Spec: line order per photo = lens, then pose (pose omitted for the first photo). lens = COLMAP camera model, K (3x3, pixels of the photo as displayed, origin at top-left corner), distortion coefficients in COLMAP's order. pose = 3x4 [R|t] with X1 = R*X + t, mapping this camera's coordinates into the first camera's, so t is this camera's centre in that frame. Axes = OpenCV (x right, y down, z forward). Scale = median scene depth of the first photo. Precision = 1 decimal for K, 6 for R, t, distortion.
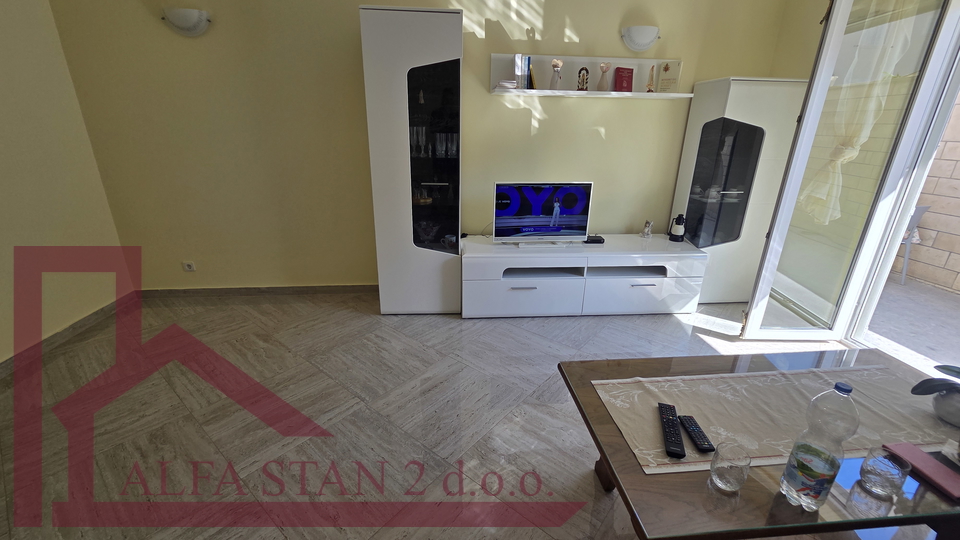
lens RADIAL K [[392.7, 0, 481.2], [0, 392.7, 265.6], [0, 0, 1]] dist [0.003191, 0.000215]
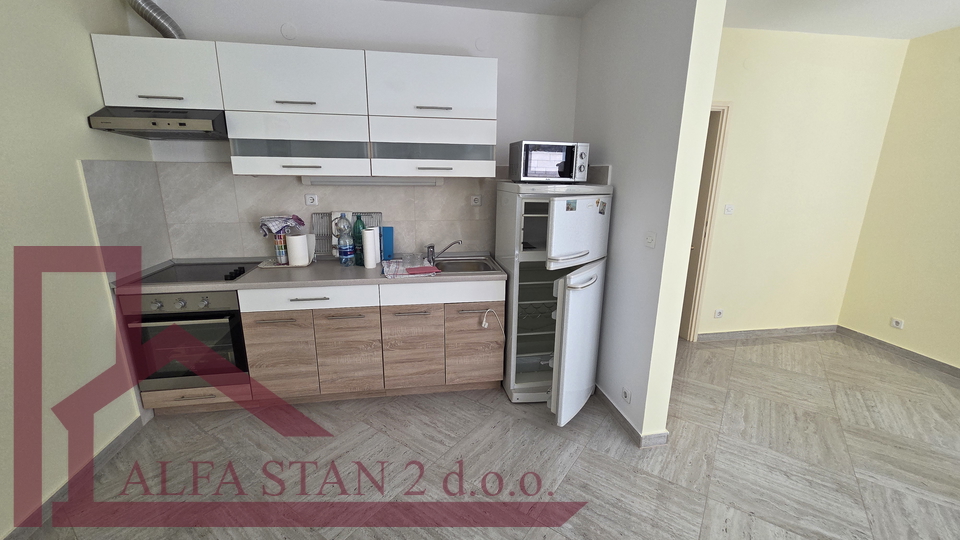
lens RADIAL K [[392.7, 0, 479.1], [0, 392.7, 270.0], [0, 0, 1]] dist [0.003191, 0.000215]
pose [[0.062232, 0.224222, -0.972549, 0.219667], [-0.343046, 0.919876, 0.190128, 0.059814], [0.937255, 0.321797, 0.134164, -0.285600]]
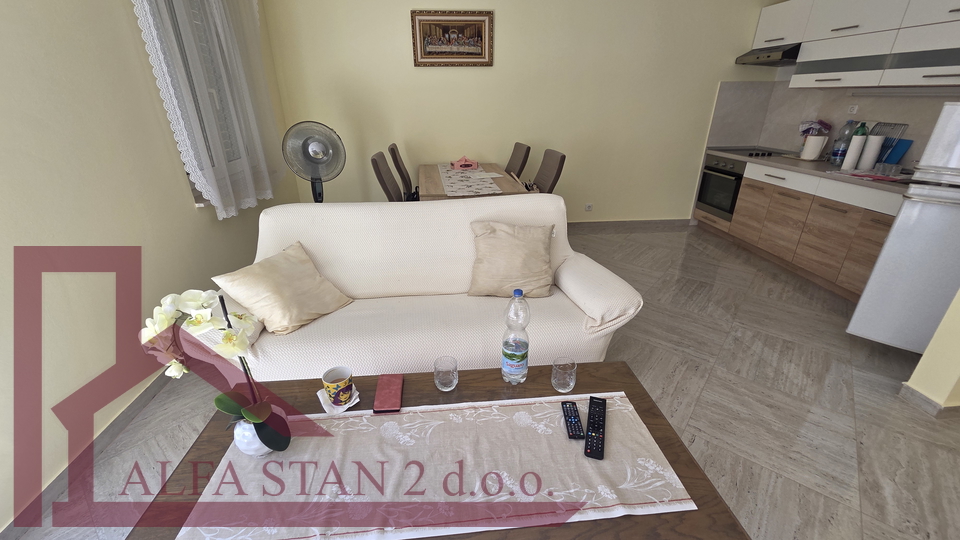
lens RADIAL K [[392.7, 0, 480.2], [0, 392.7, 267.7], [0, 0, 1]] dist [0.003191, 0.000215]
pose [[-0.999804, -0.019221, -0.004733, 0.318937], [-0.017228, 0.727143, 0.686270, -0.217003], [-0.009749, 0.686217, -0.727331, 0.589794]]
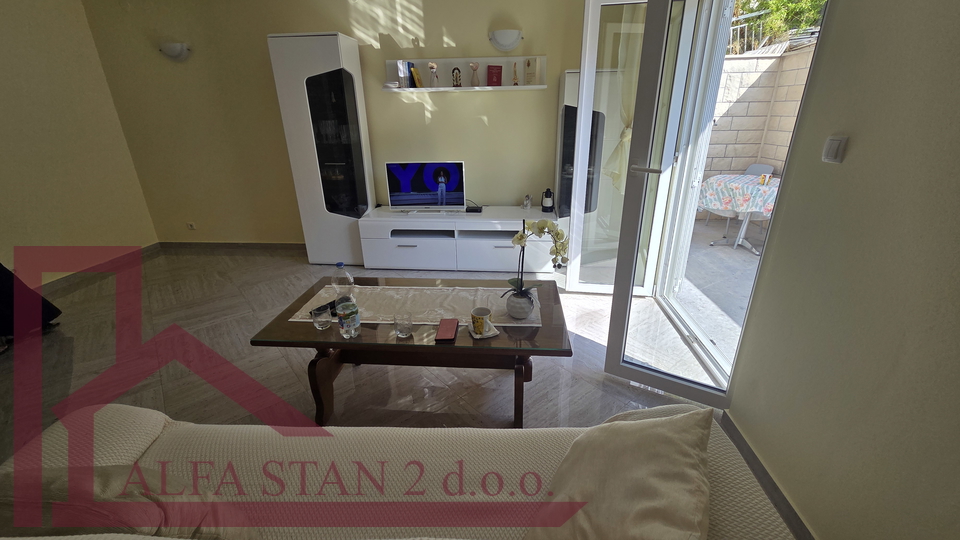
lens RADIAL K [[392.7, 0, 480.0], [0, 392.7, 264.9], [0, 0, 1]] dist [0.003191, 0.000215]
pose [[0.983556, 0.034691, -0.177242, 0.568041], [-0.029152, 0.999005, 0.033759, 0.068498], [0.178237, -0.028037, 0.983588, -0.212440]]
